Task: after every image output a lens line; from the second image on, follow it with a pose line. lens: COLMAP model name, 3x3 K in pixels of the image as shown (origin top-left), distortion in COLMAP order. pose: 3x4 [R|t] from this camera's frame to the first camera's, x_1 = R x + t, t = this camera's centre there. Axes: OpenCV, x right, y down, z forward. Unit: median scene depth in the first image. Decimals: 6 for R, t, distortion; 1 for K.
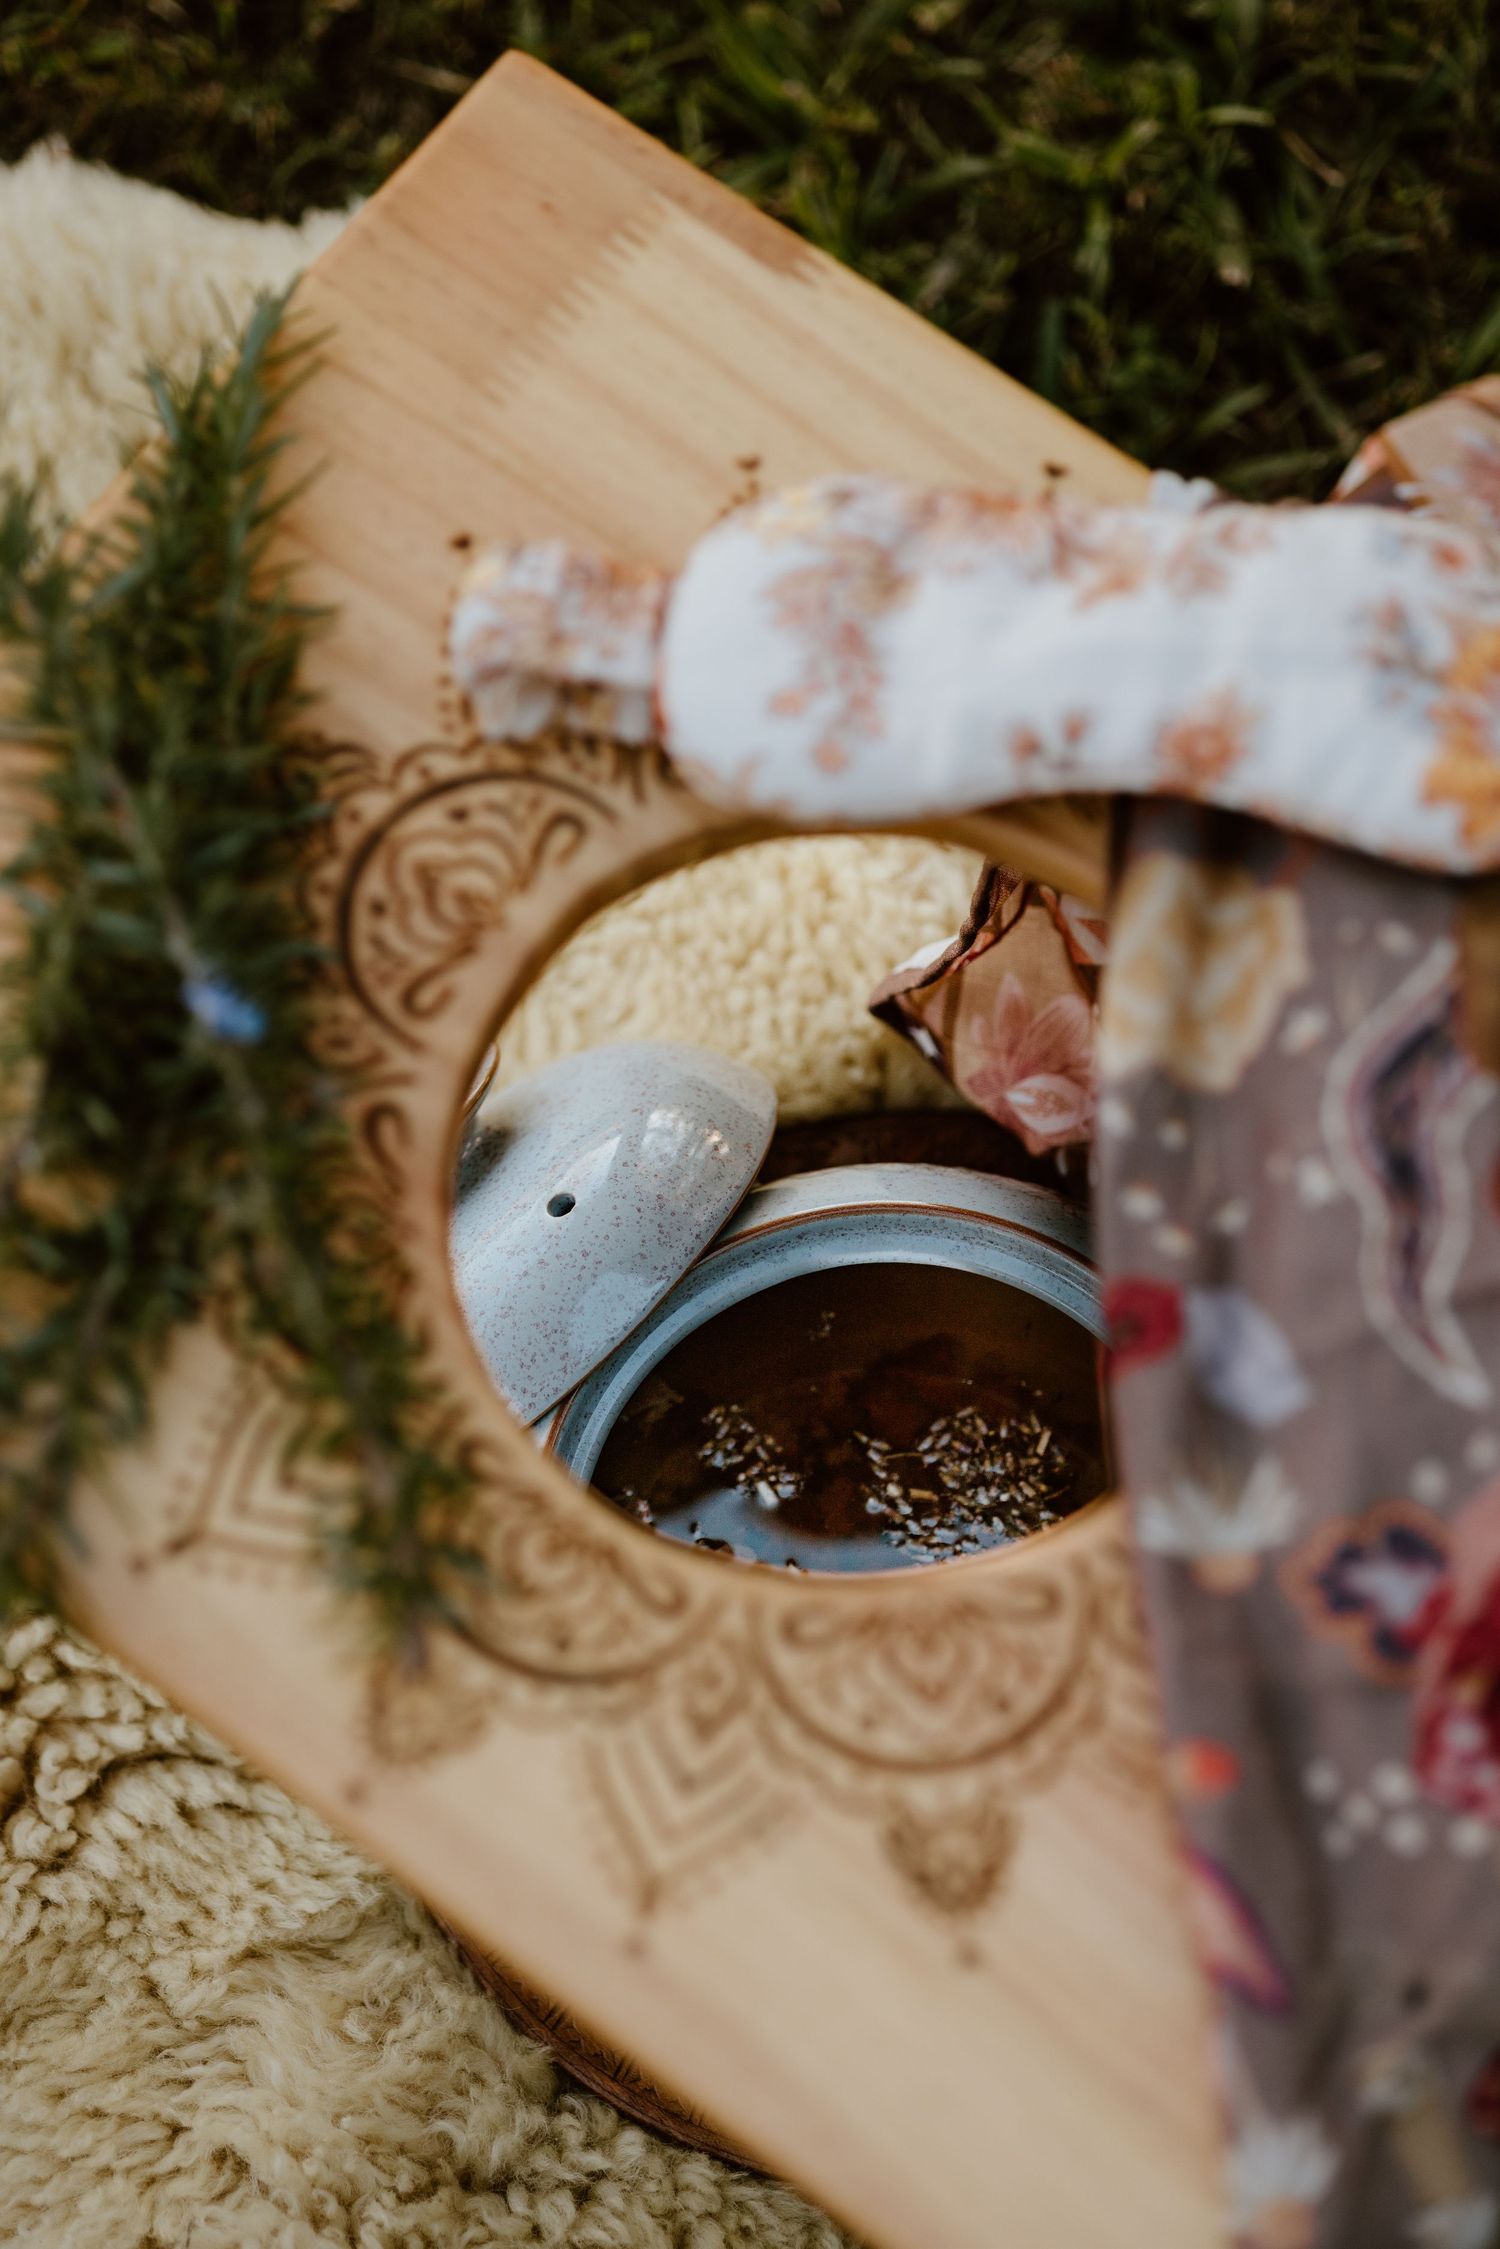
lens RADIAL K [[5317.2, 0, 741.5], [0, 5317.2, 1127.2], [0, 0, 1]] dist [-0.146574, 0.000000]
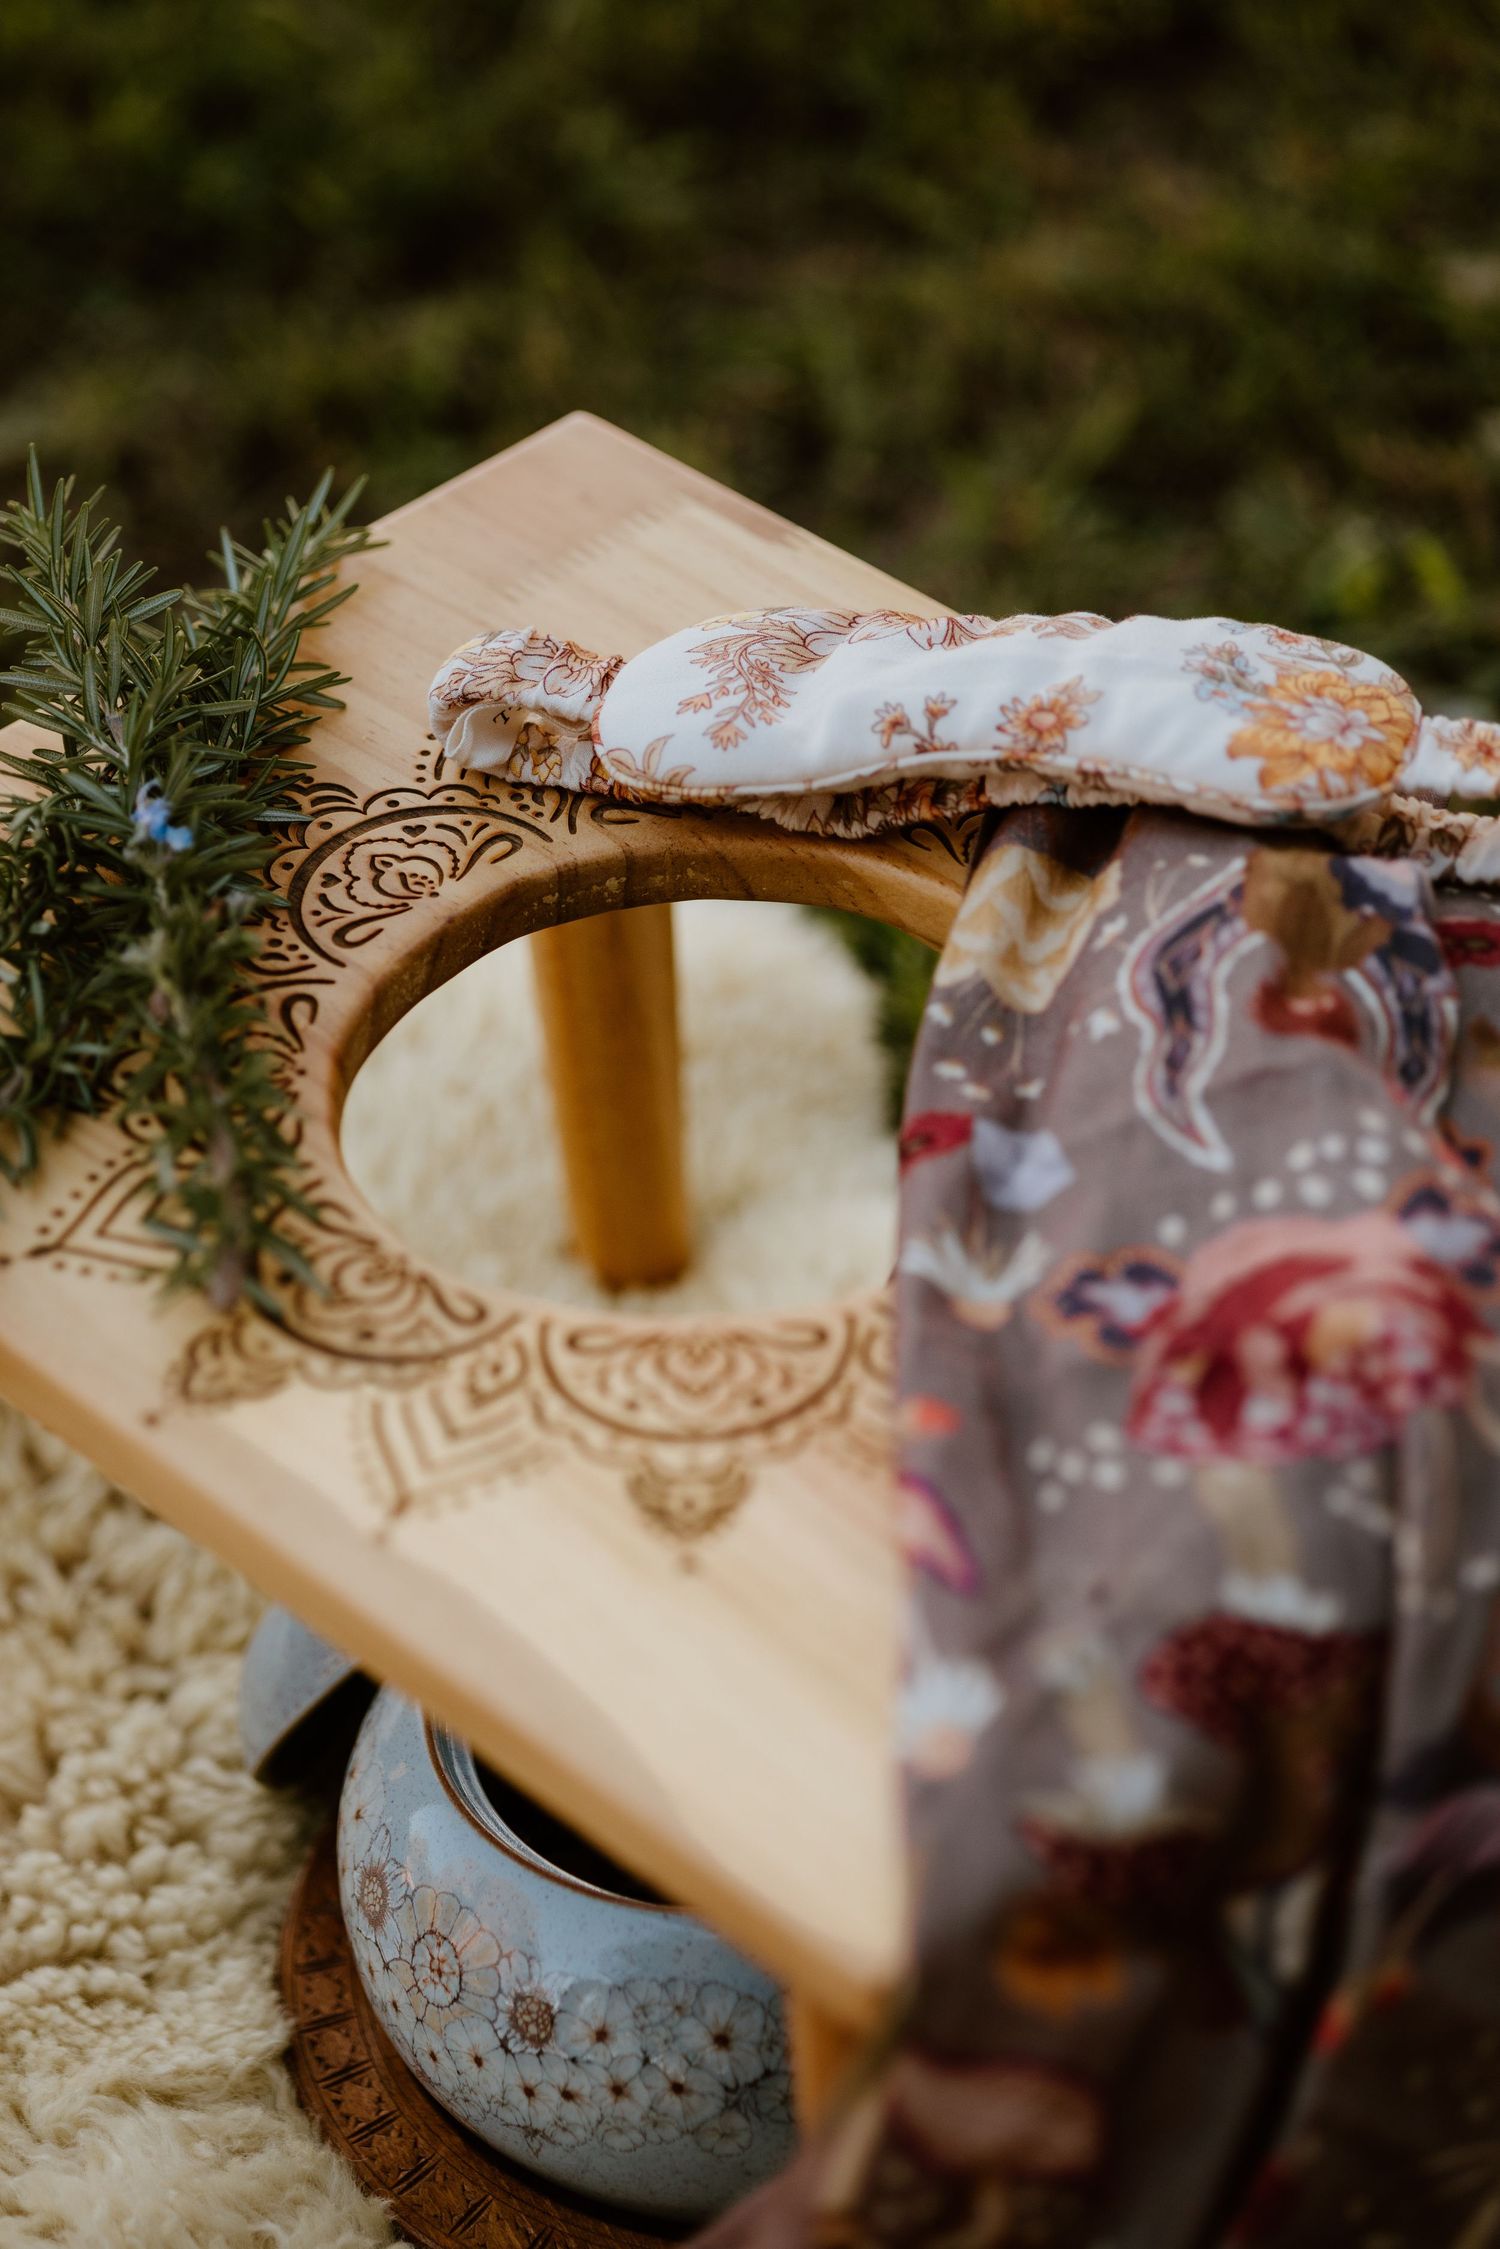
lens RADIAL K [[5317.2, 0, 752.6], [0, 5317.2, 1123.7], [0, 0, 1]] dist [-0.146574, 0.000000]
pose [[0.990109, 0.066113, -0.123746, 0.175941], [-0.115649, 0.883944, -0.453066, 0.542140], [0.079431, 0.462895, 0.882847, 0.028287]]
